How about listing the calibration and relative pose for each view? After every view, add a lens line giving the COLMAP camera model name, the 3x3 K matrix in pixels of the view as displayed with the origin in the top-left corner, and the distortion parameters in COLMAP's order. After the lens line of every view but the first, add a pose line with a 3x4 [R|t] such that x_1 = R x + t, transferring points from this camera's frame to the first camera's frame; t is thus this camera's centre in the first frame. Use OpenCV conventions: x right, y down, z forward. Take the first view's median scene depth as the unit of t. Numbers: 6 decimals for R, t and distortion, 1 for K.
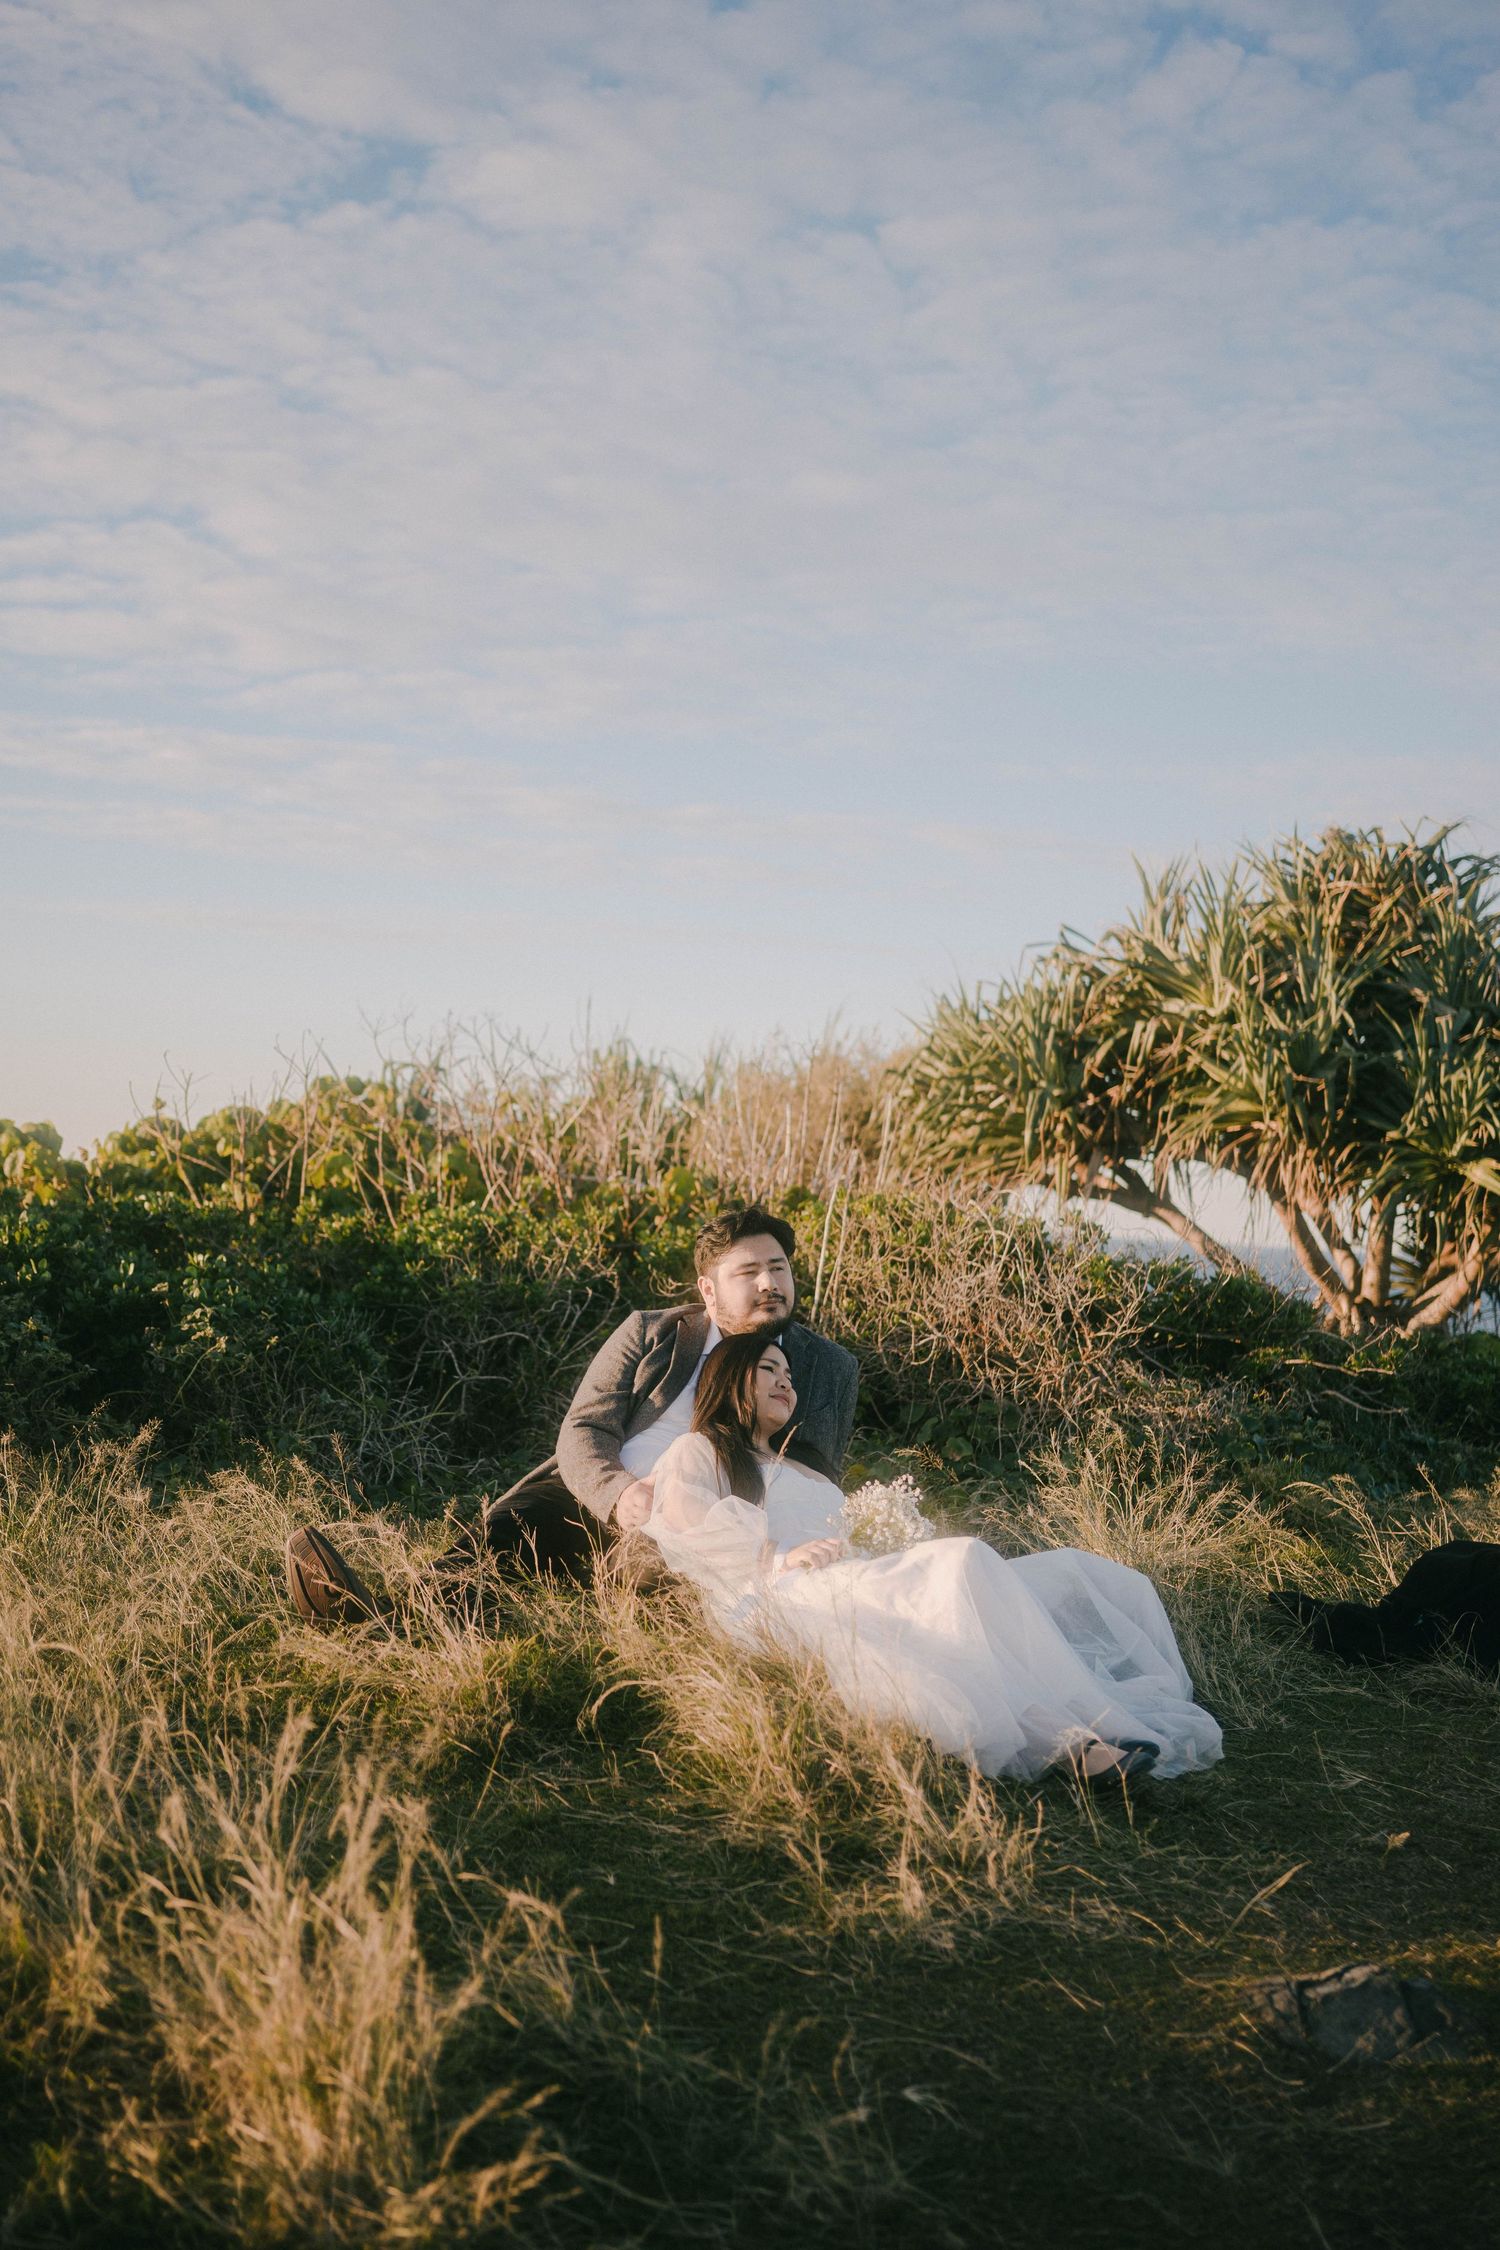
lens RADIAL K [[2439.1, 0, 788.9], [0, 2439.1, 1126.5], [0, 0, 1]] dist [-0.007916, -0.034219]
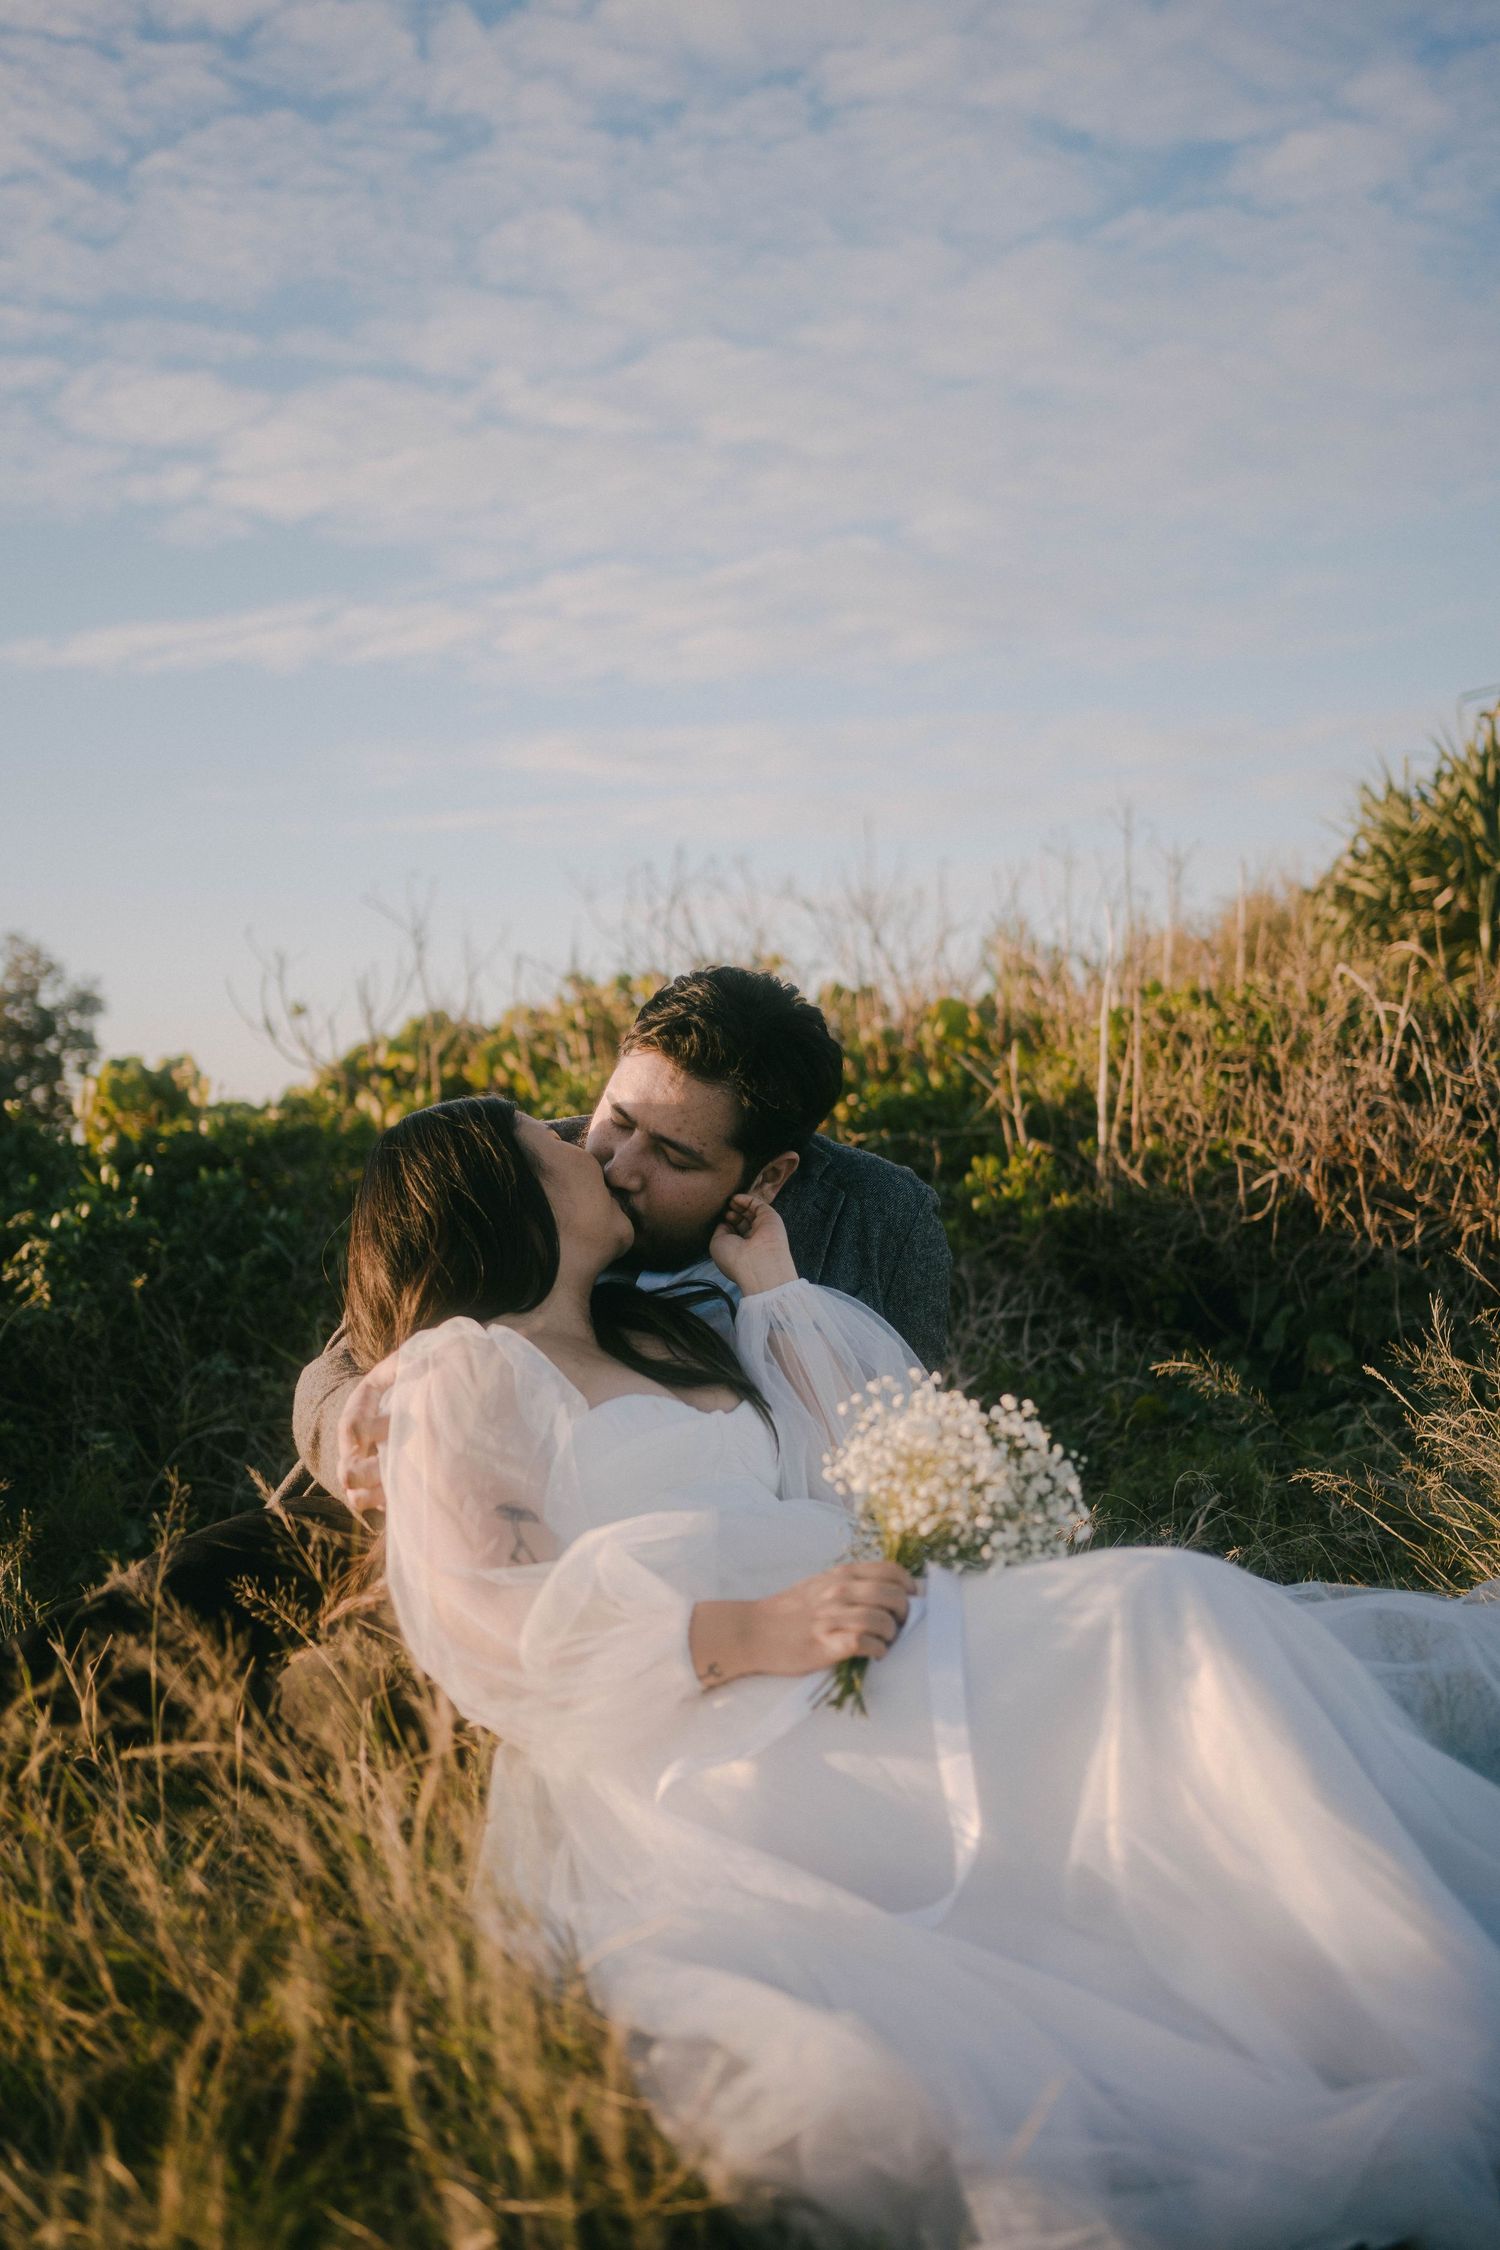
lens RADIAL K [[2279.3, 0, 802.1], [0, 2279.3, 1133.7], [0, 0, 1]] dist [-0.027895, 0.228522]
pose [[0.967197, -0.111082, -0.228453, 0.046615], [0.115086, 0.993346, 0.004237, 0.036915], [0.226463, -0.030390, 0.973546, 0.257846]]
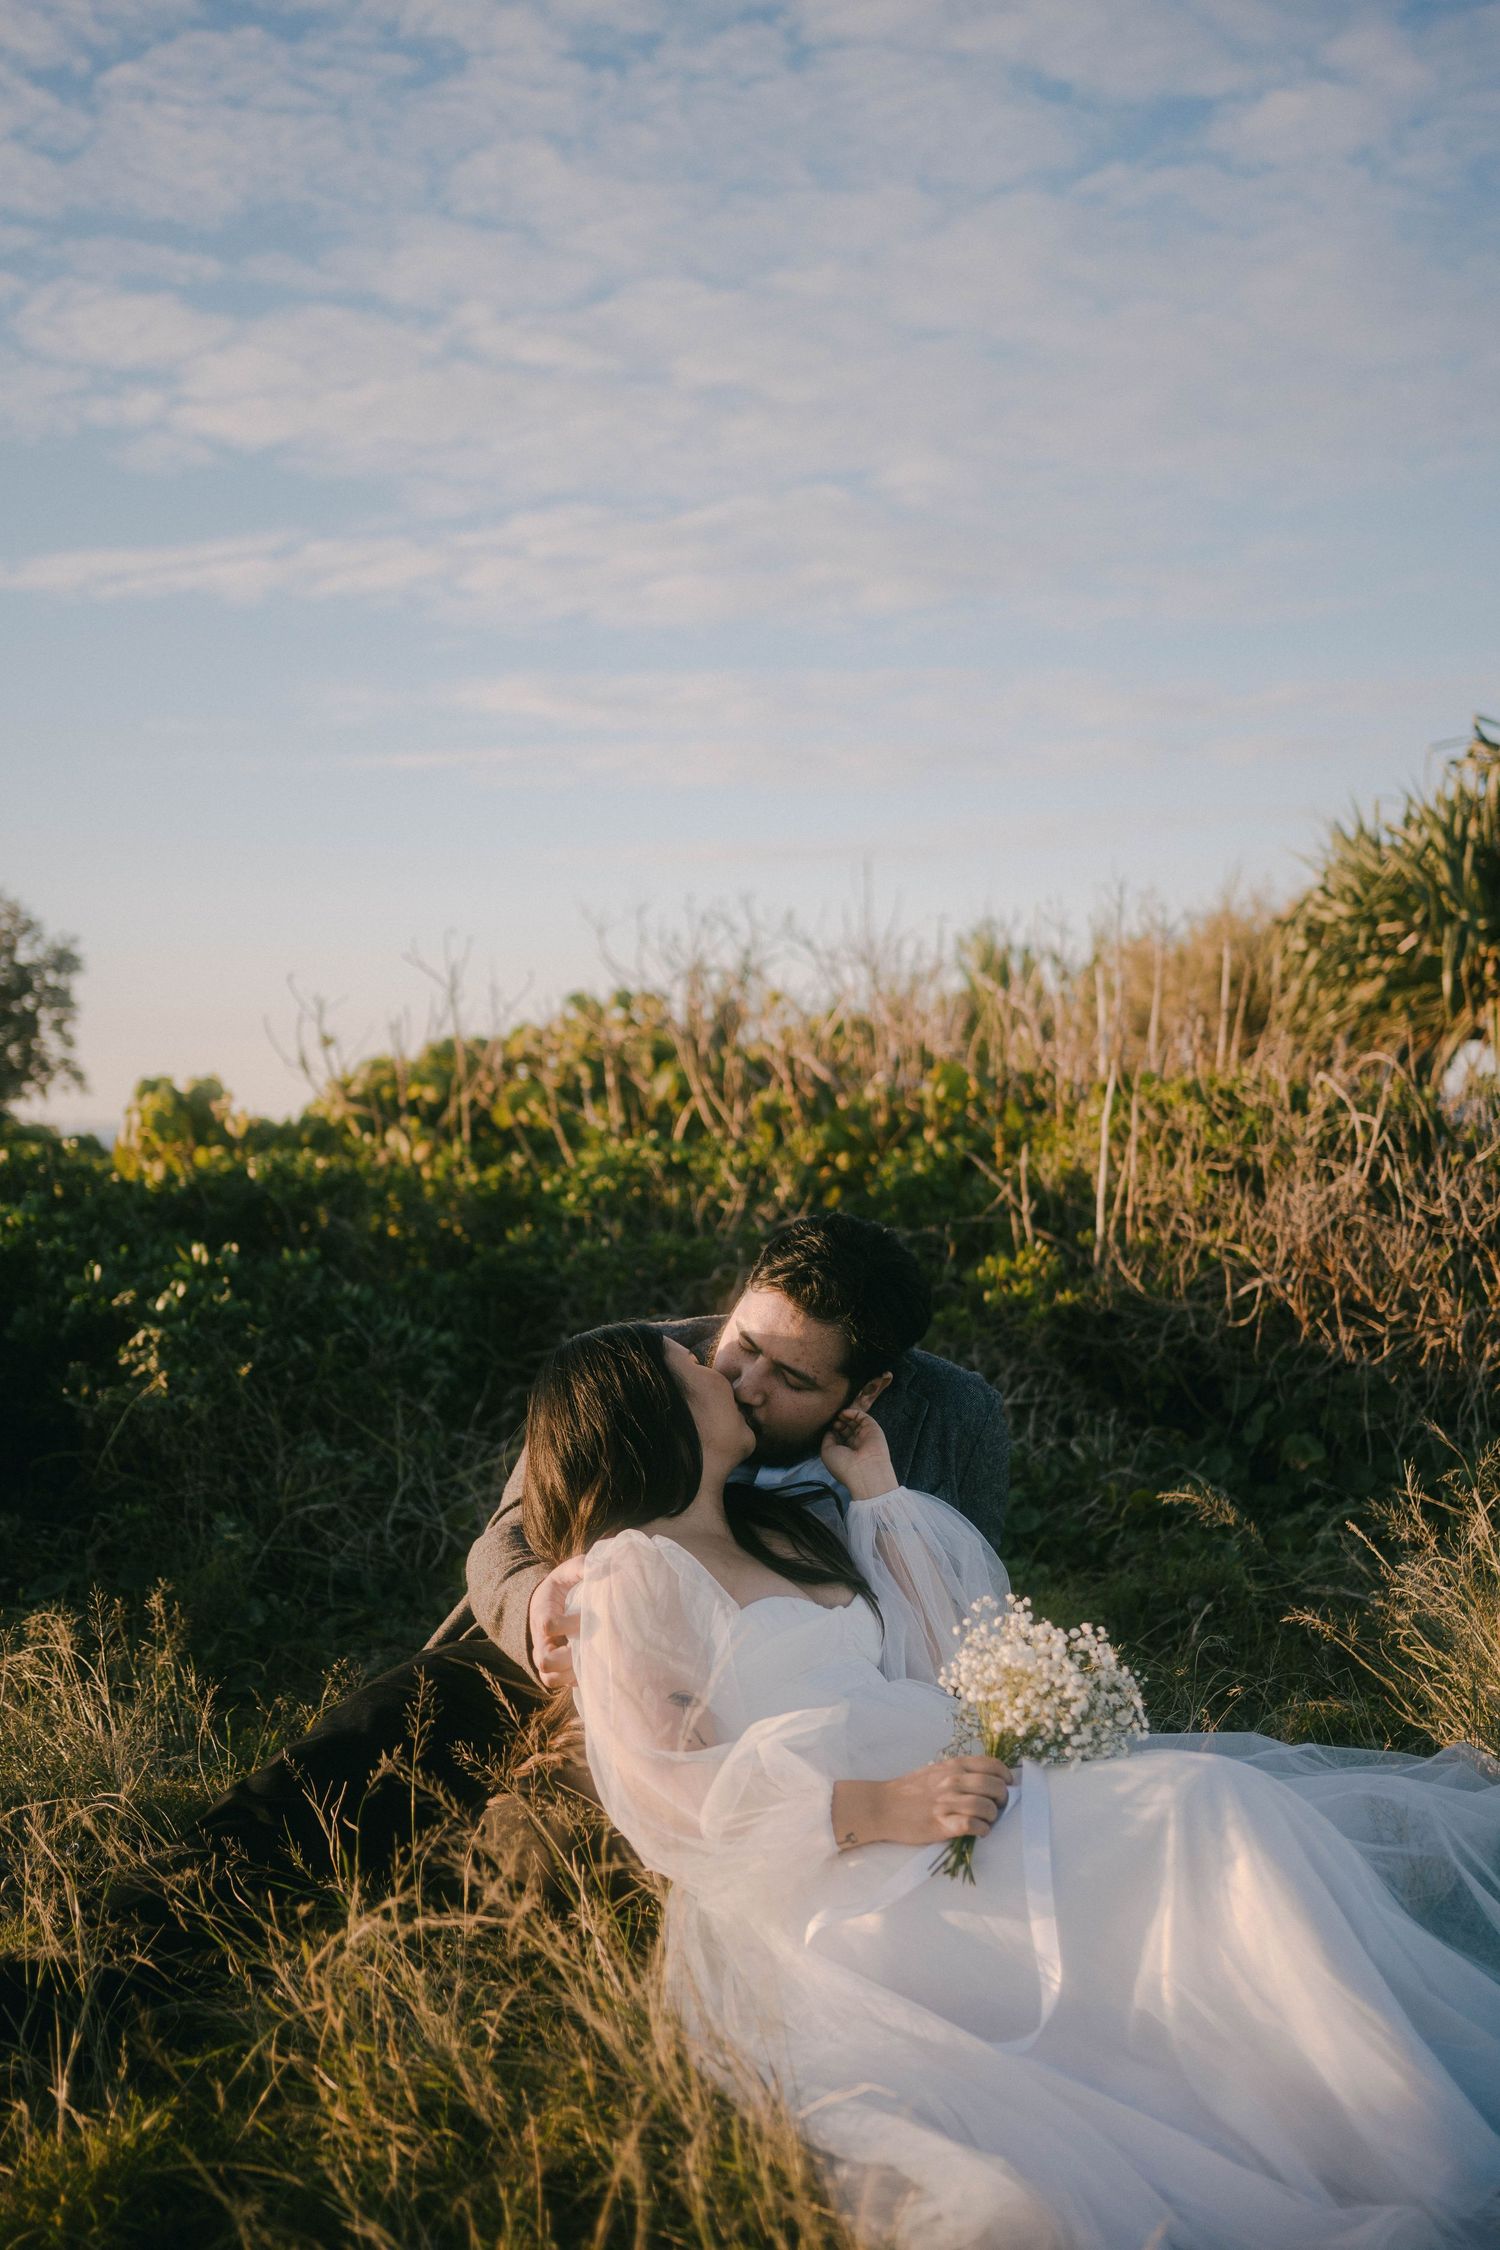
lens RADIAL K [[2302.1, 0, 787.8], [0, 2302.1, 1118.8], [0, 0, 1]] dist [-0.027983, 0.220524]
pose [[0.973654, -0.082055, -0.212757, 0.043629], [0.090370, 0.995467, 0.029638, 0.006483], [0.209361, -0.048084, 0.976656, 0.216279]]
